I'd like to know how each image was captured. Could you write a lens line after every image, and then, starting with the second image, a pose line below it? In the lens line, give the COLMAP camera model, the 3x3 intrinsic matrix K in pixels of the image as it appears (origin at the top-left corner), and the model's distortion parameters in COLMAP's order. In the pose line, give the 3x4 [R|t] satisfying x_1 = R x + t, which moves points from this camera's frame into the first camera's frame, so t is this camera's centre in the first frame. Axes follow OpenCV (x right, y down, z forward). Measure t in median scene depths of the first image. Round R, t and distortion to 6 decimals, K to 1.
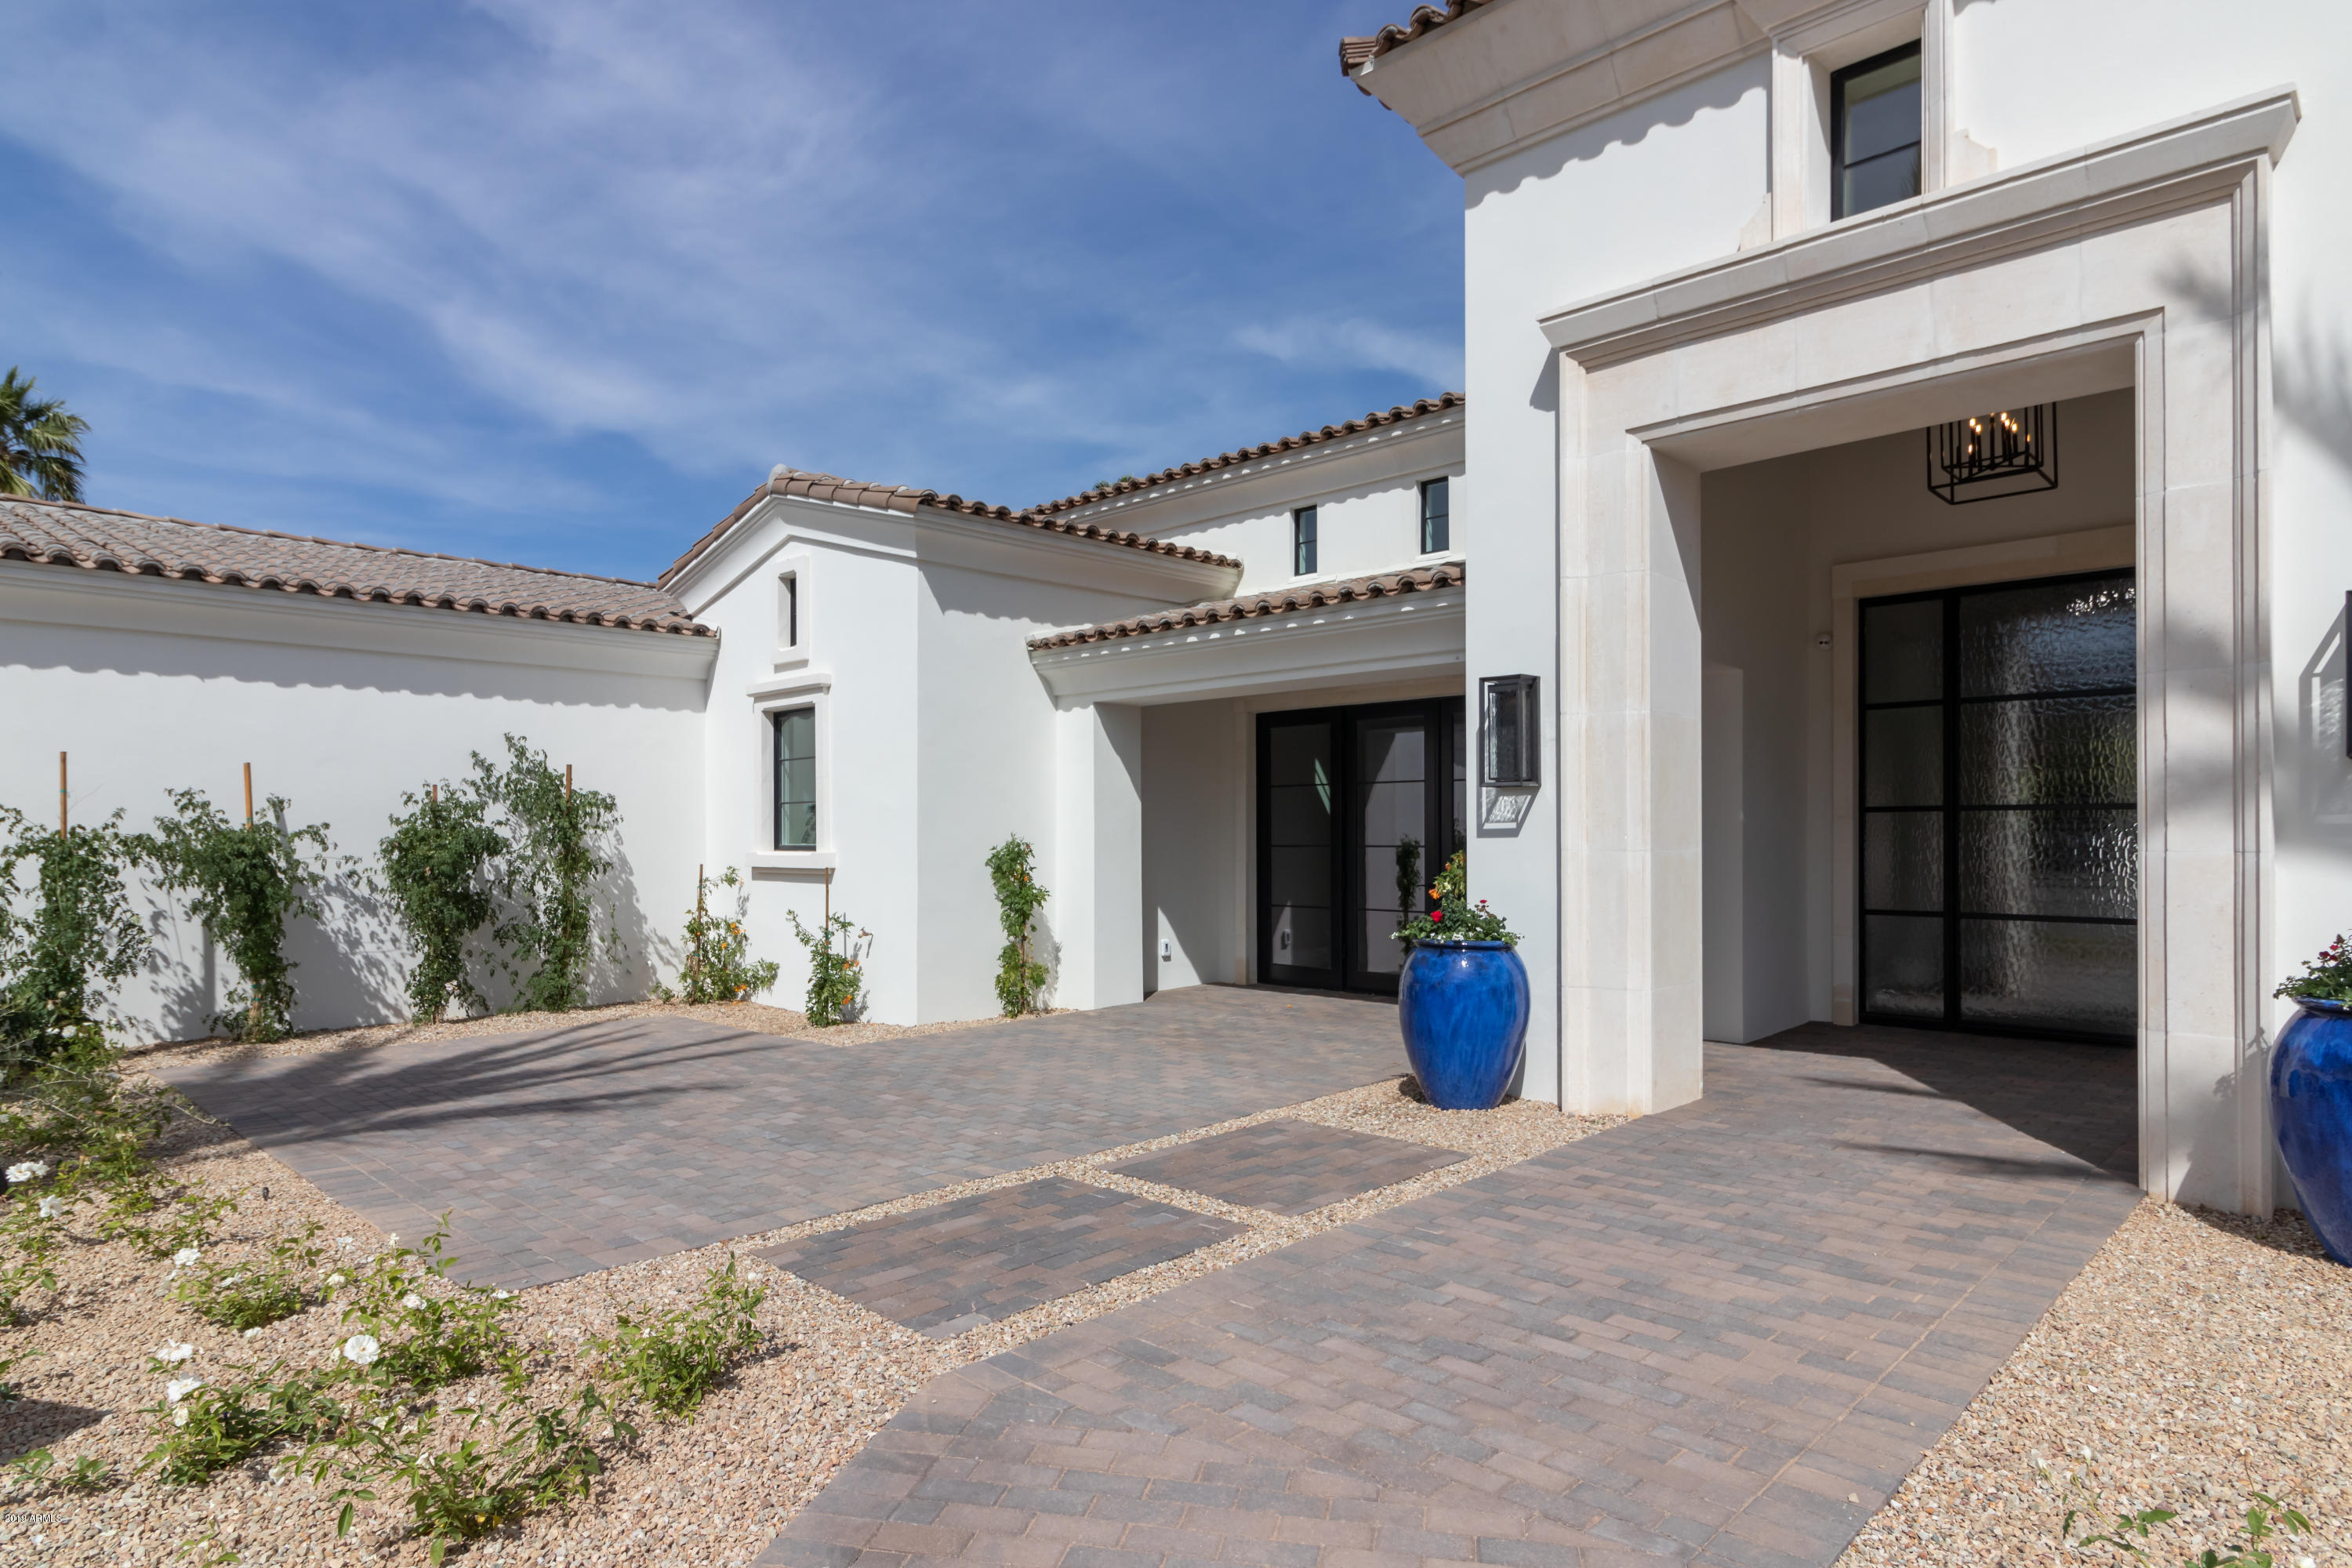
lens RADIAL K [[1313.7, 0, 1171.8], [0, 1313.7, 843.7], [0, 0, 1]] dist [0.003184, 0.001521]
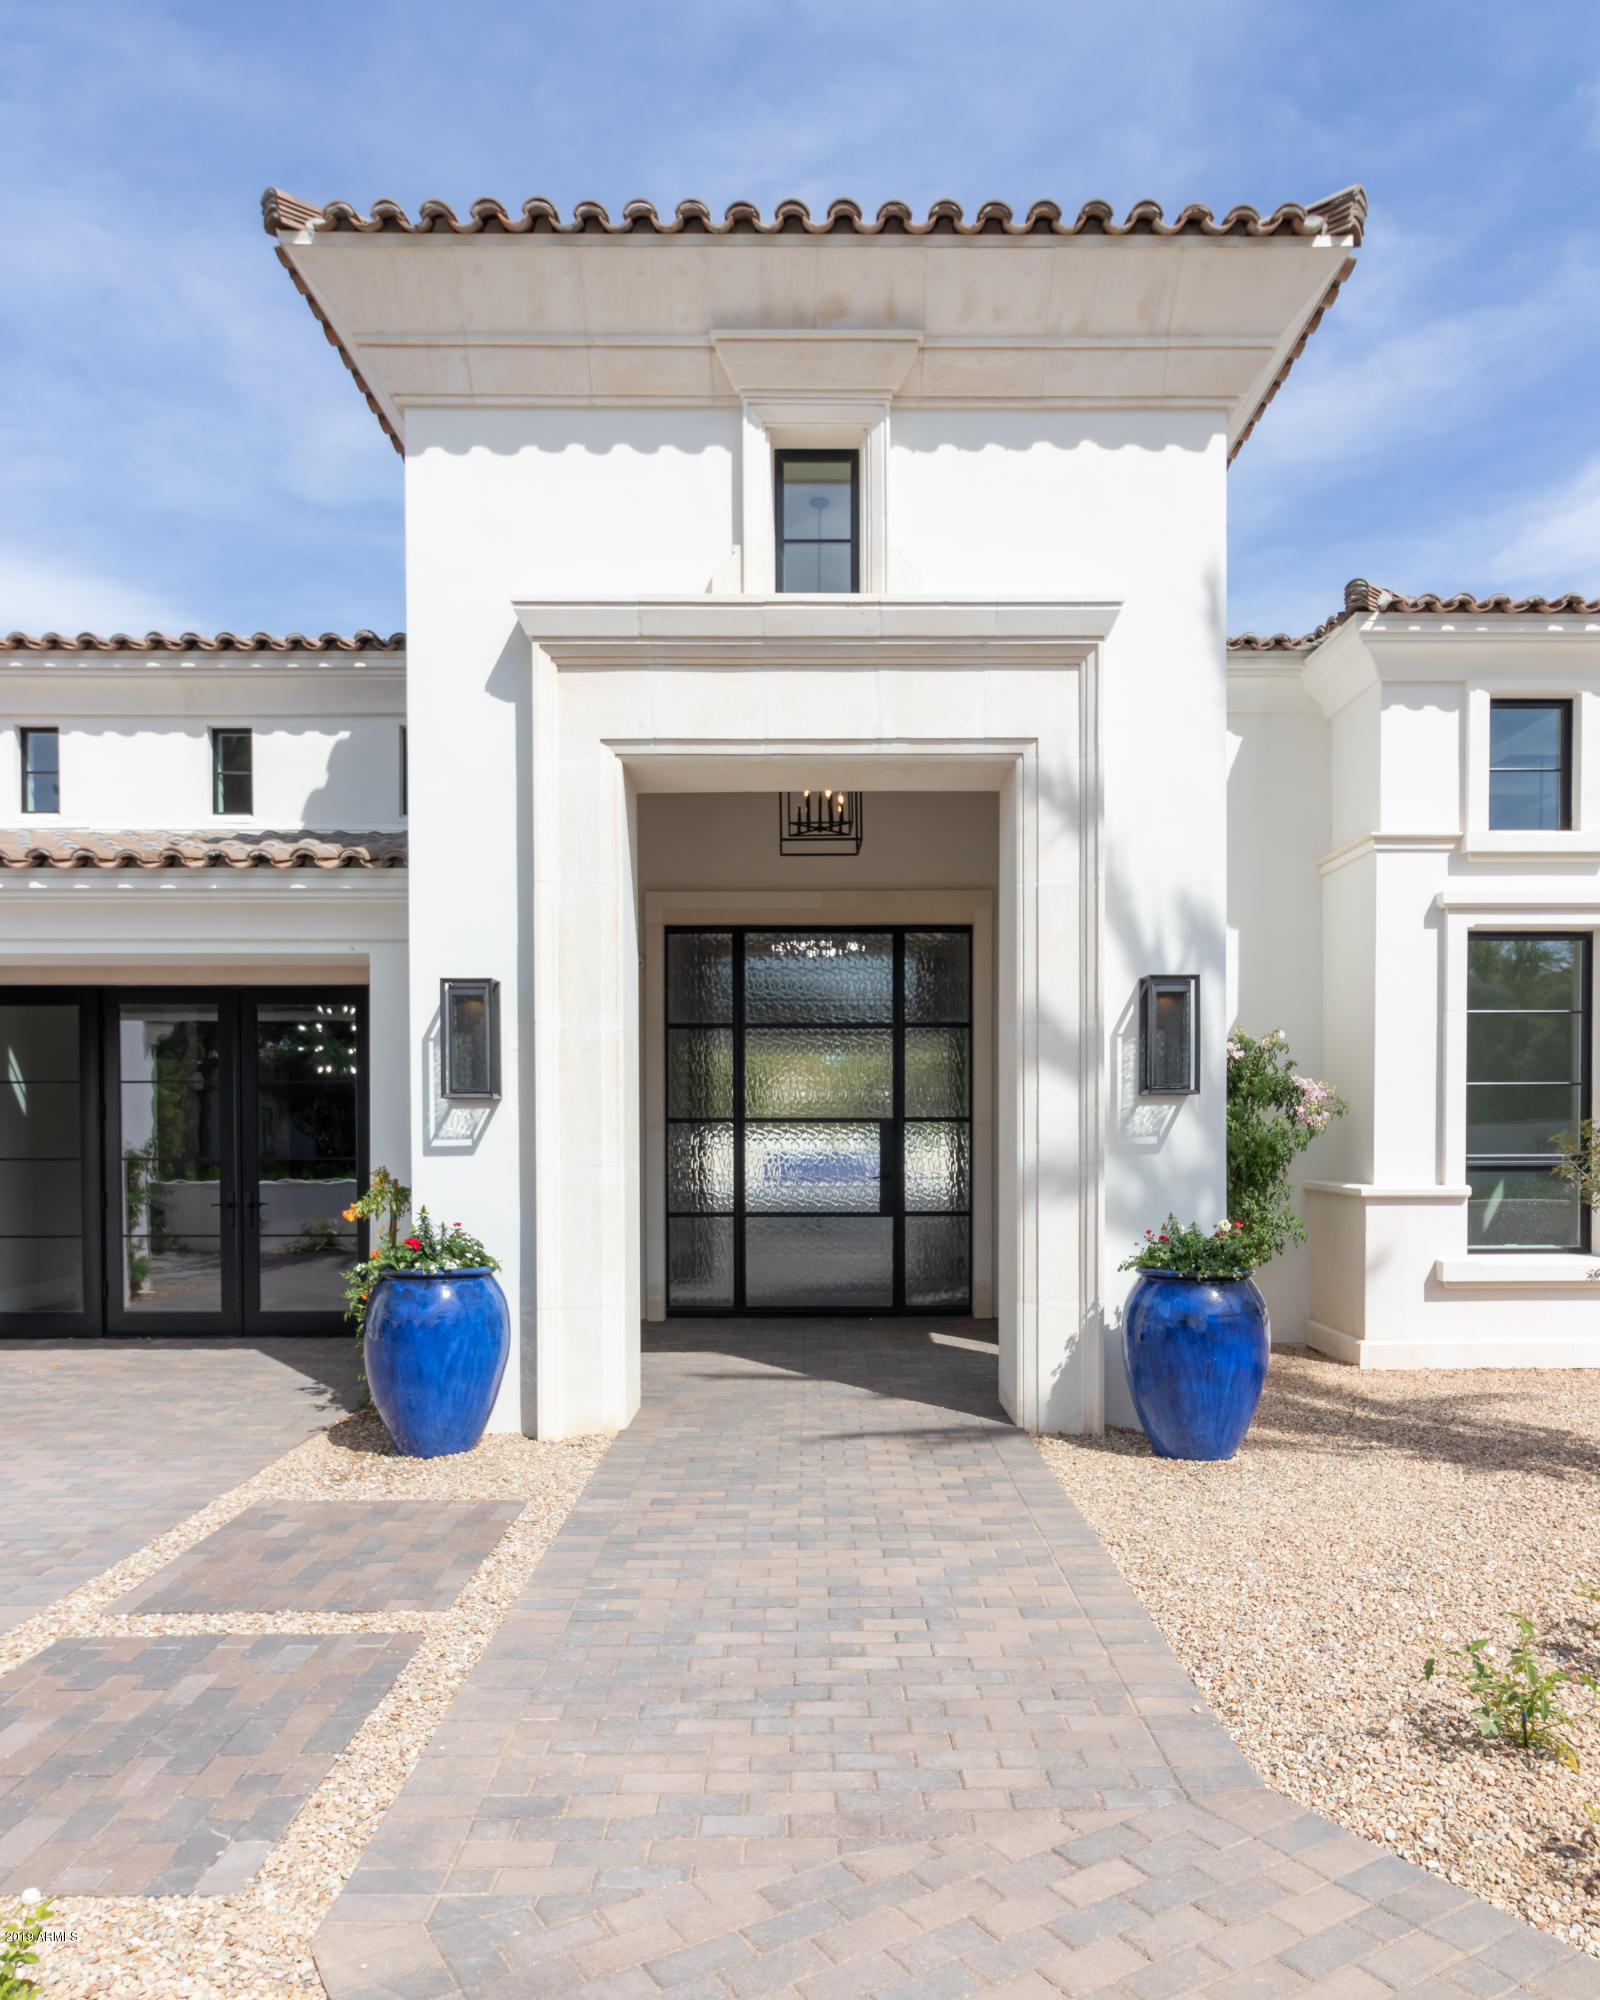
lens RADIAL K [[1382.5, 0, 813.1], [0, 1382.5, 1163.9], [0, 0, 1]] dist [0.000395, 0.004103]
pose [[0.711970, -0.016836, 0.702008, -0.346528], [0.006180, 0.999824, 0.017711, -0.018347], [-0.702183, -0.008271, 0.711949, 0.189058]]
